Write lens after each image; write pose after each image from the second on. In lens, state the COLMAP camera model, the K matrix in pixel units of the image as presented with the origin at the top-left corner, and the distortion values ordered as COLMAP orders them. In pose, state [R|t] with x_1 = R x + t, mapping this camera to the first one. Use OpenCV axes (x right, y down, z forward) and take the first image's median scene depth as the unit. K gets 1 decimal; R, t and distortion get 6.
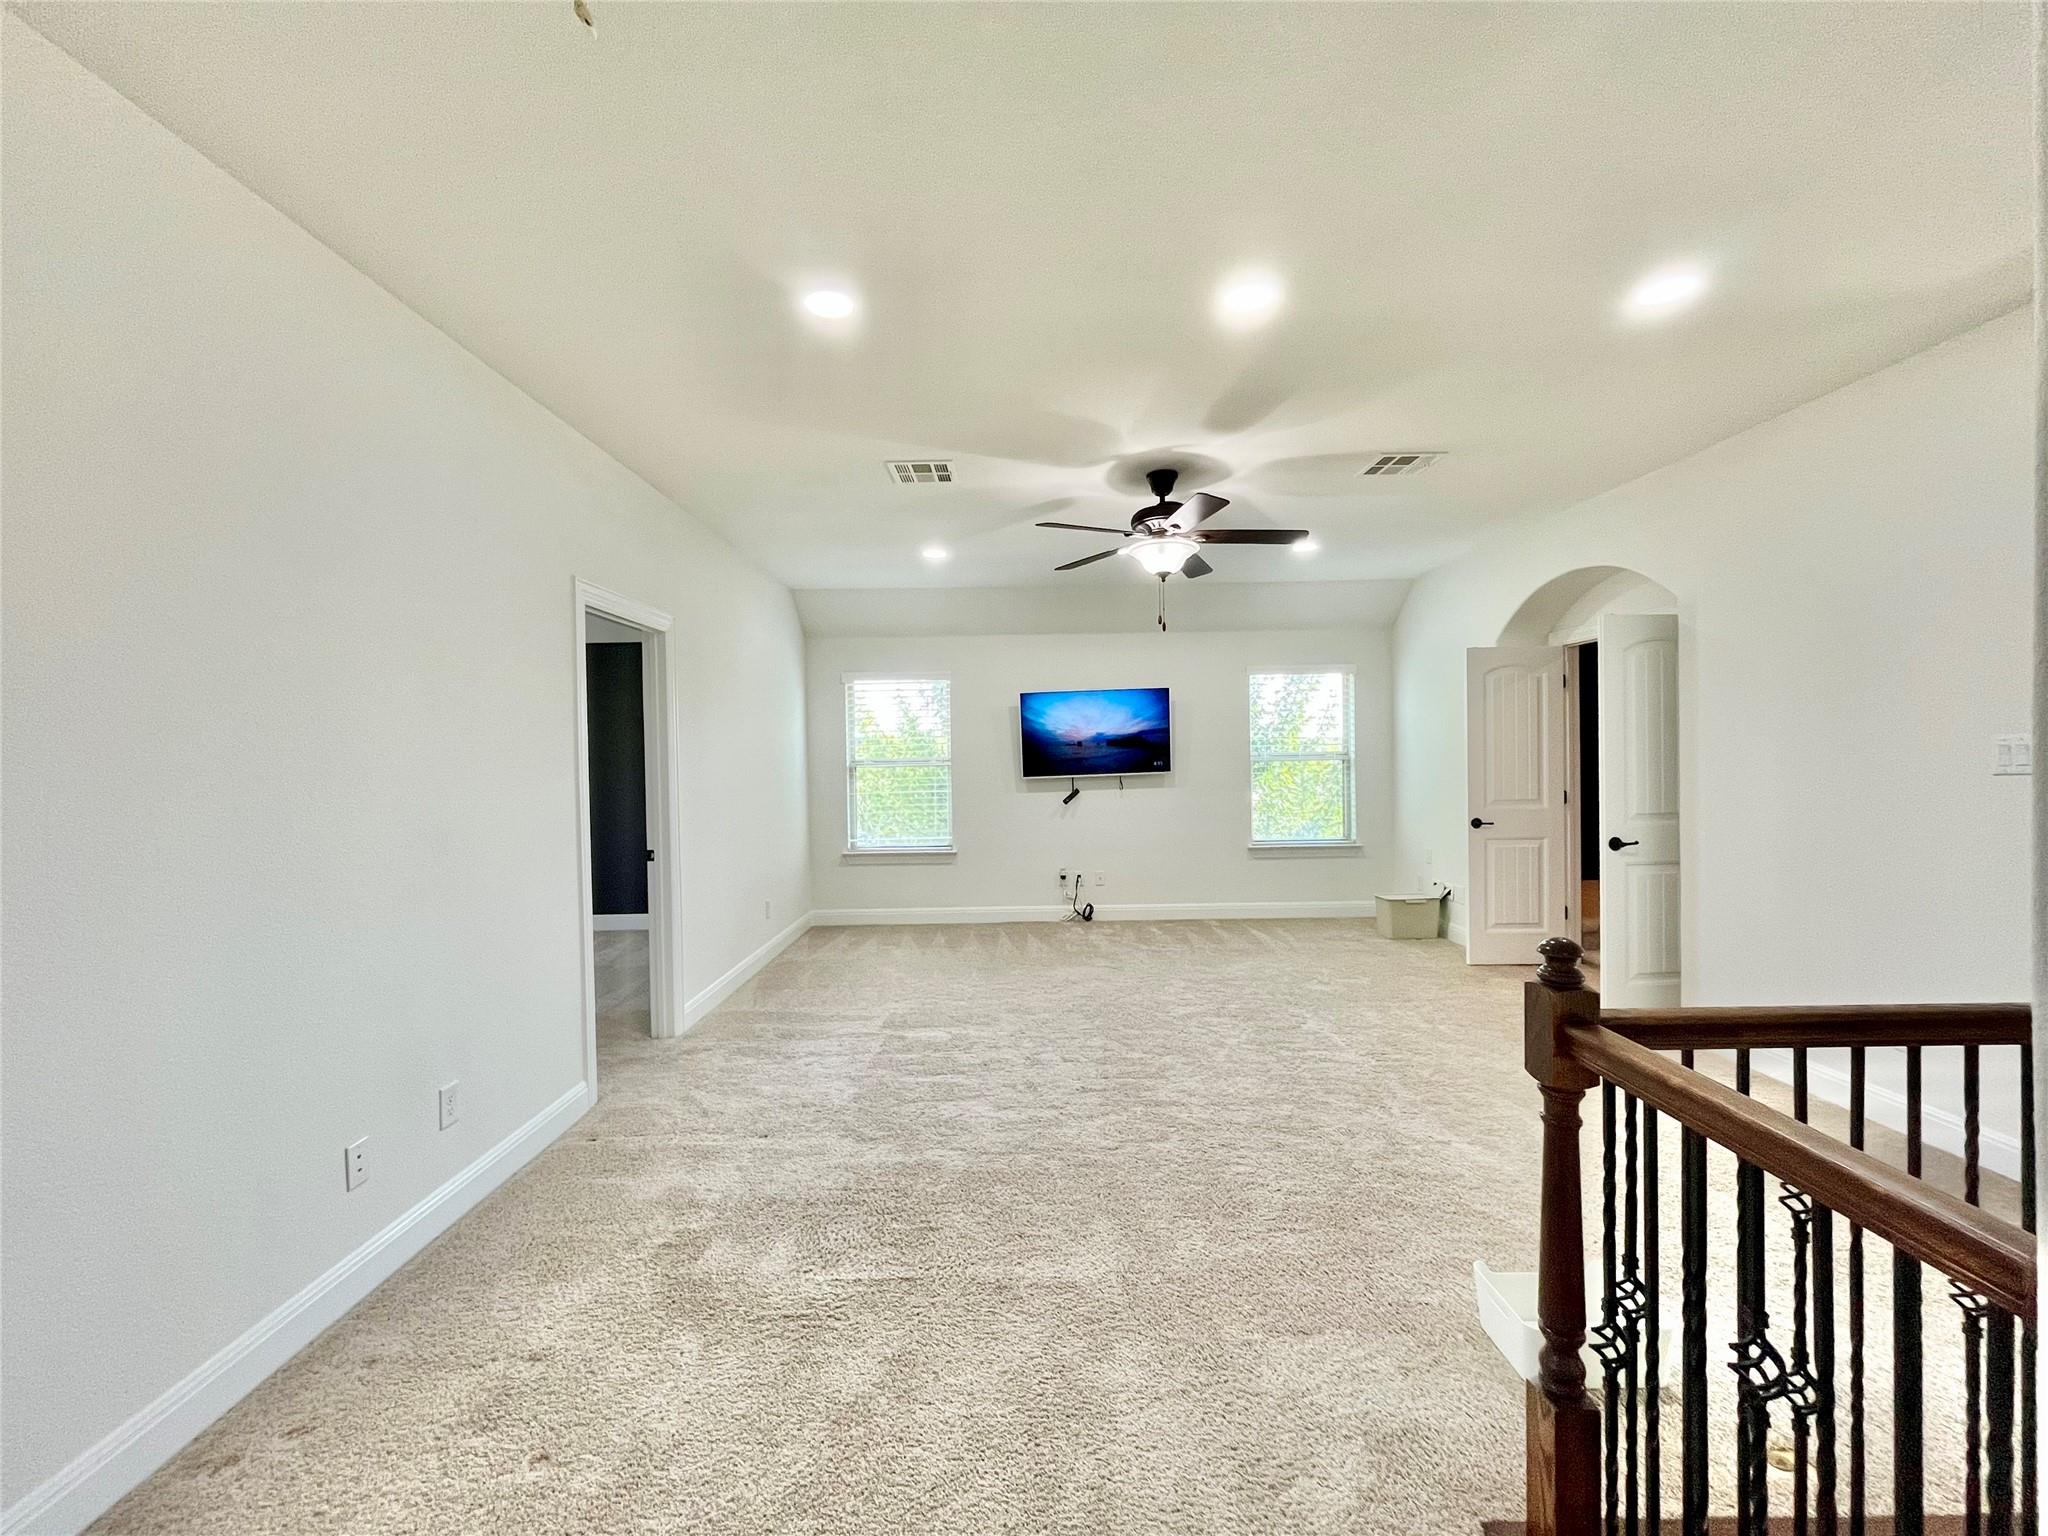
lens RADIAL K [[828.5, 0, 1019.4], [0, 828.5, 769.3], [0, 0, 1]] dist [-0.002762, -0.000380]
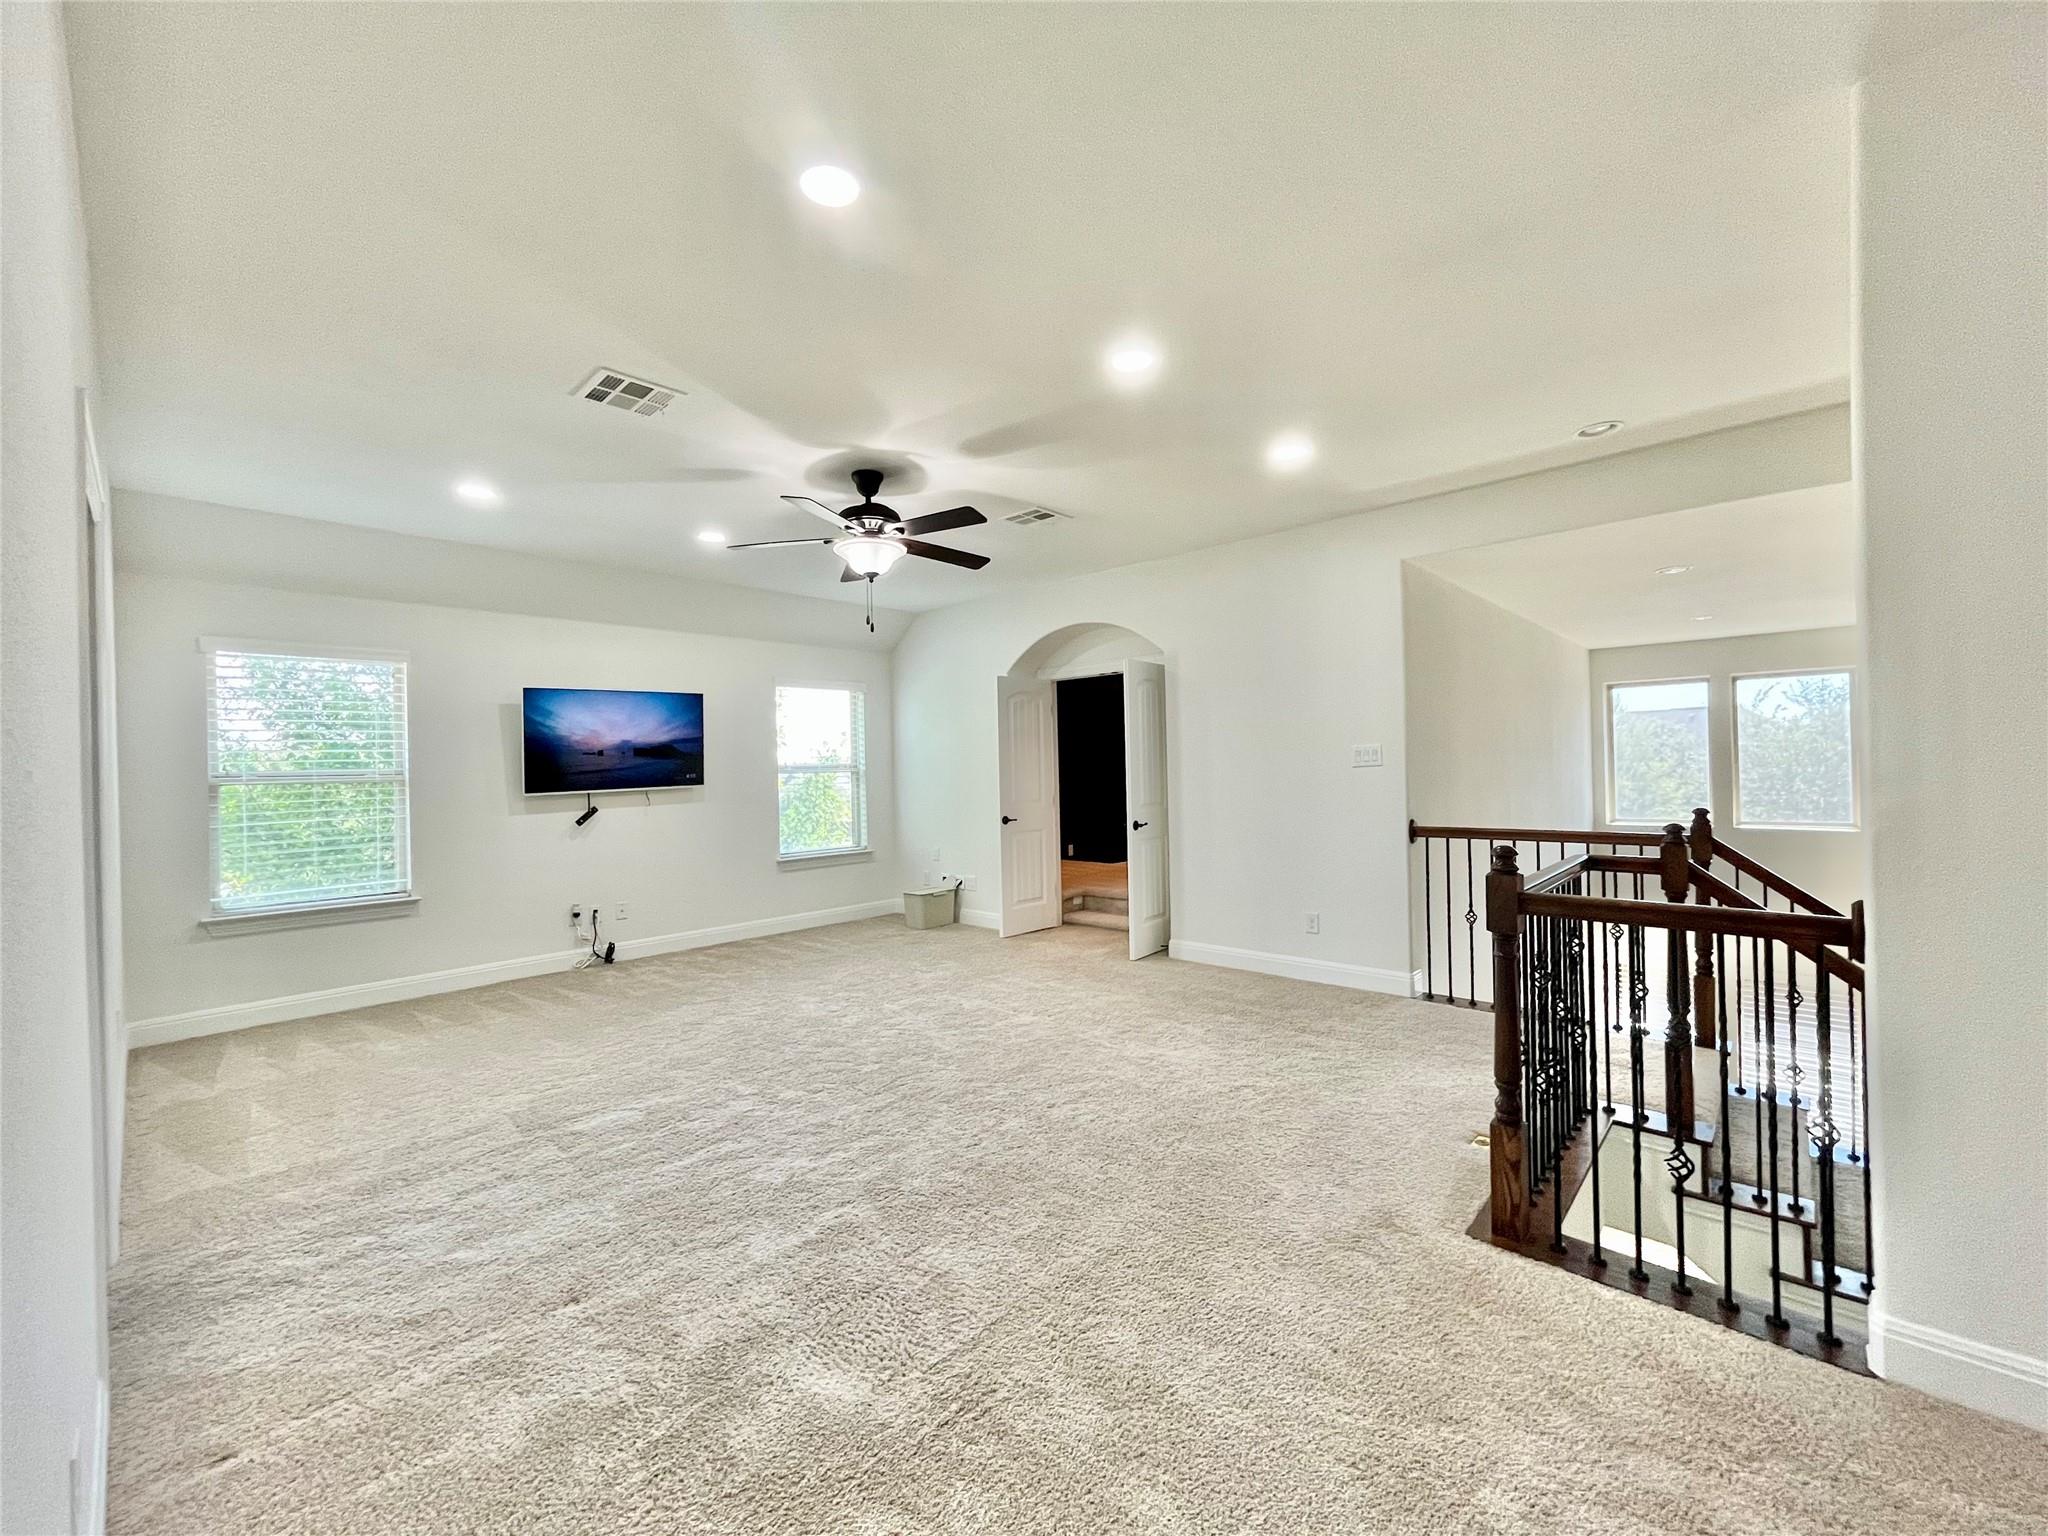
lens RADIAL K [[828.5, 0, 1019.4], [0, 828.5, 769.3], [0, 0, 1]] dist [-0.002762, -0.000380]
pose [[0.686785, 0.000328, 0.726861, -0.318164], [0.022060, 0.999530, -0.021295, 0.016842], [-0.726526, 0.030660, 0.686454, 0.146685]]
